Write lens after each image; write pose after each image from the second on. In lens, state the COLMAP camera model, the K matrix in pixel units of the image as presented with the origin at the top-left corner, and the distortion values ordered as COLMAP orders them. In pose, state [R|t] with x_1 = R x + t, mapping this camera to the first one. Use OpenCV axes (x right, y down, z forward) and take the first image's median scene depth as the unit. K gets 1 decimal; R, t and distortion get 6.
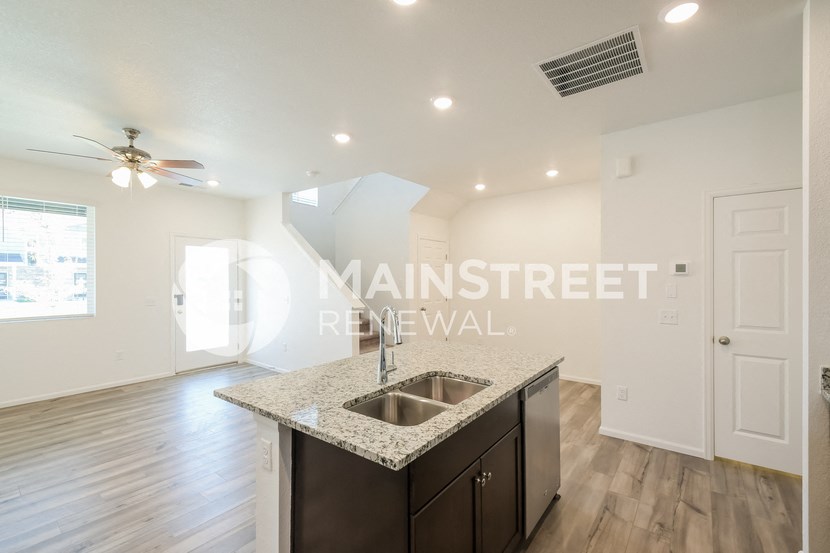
lens RADIAL K [[372.6, 0, 416.8], [0, 372.6, 275.3], [0, 0, 1]] dist [0.002392, -0.000005]
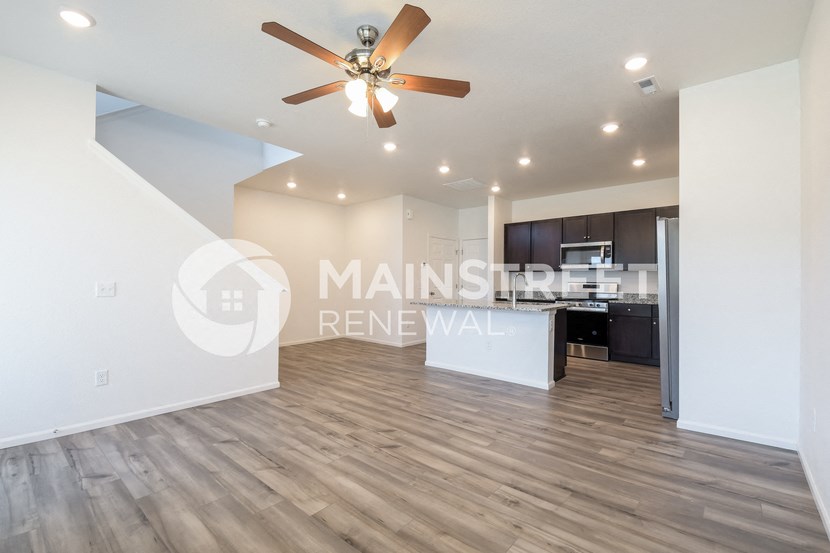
lens RADIAL K [[372.7, 0, 420.5], [0, 372.7, 278.8], [0, 0, 1]] dist [0.013896, -0.025939]
pose [[0.013304, 0.022681, 0.999654, -0.892285], [-0.001359, 0.999742, -0.022664, 0.066022], [-0.999911, -0.001057, 0.013331, 0.548223]]
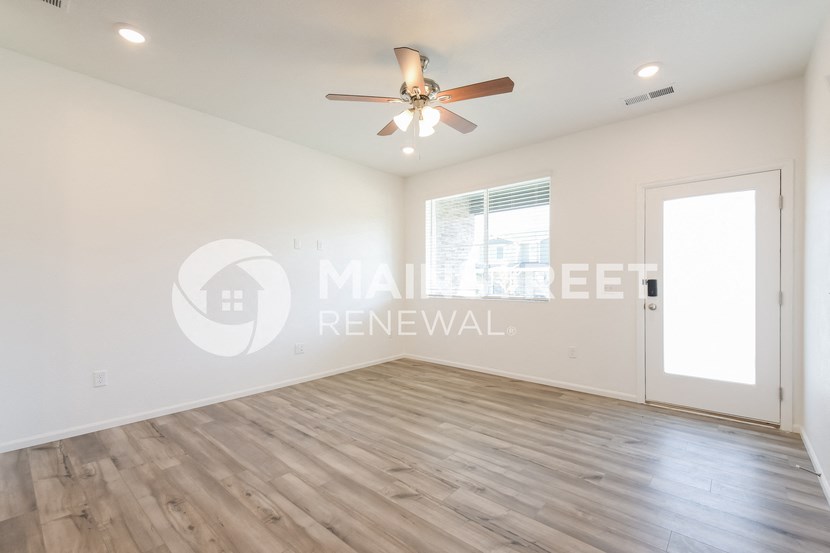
lens RADIAL K [[383.3, 0, 415.0], [0, 383.3, 276.5], [0, 0, 1]] dist [0.043657, -0.017237]
pose [[-0.036873, -0.003310, -0.999314, 0.043146], [-0.004418, 0.999985, -0.003149, 0.051033], [0.999310, 0.004299, -0.036887, 0.626823]]
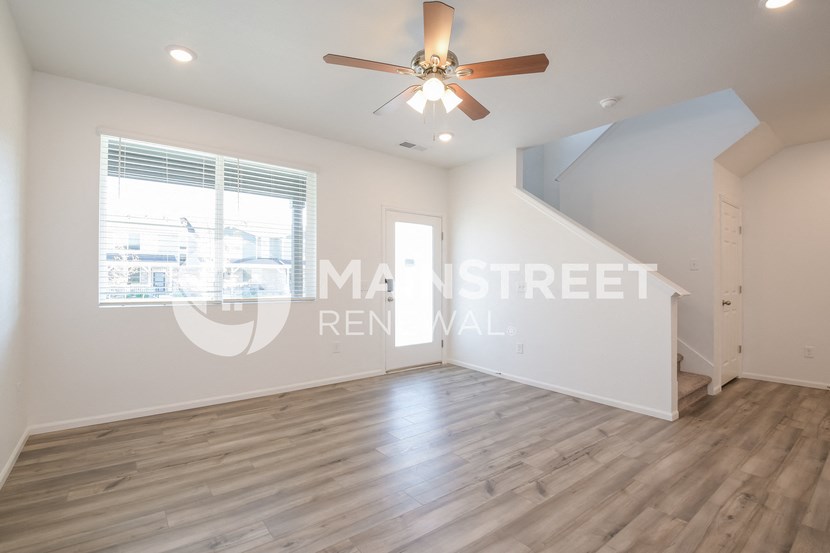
lens RADIAL K [[372.7, 0, 420.5], [0, 372.7, 278.8], [0, 0, 1]] dist [0.013896, -0.025939]
pose [[0.976917, 0.011714, -0.213300, -0.393388], [-0.012905, 0.999908, -0.004193, 0.054580], [0.213231, 0.006849, 0.976978, 0.190614]]
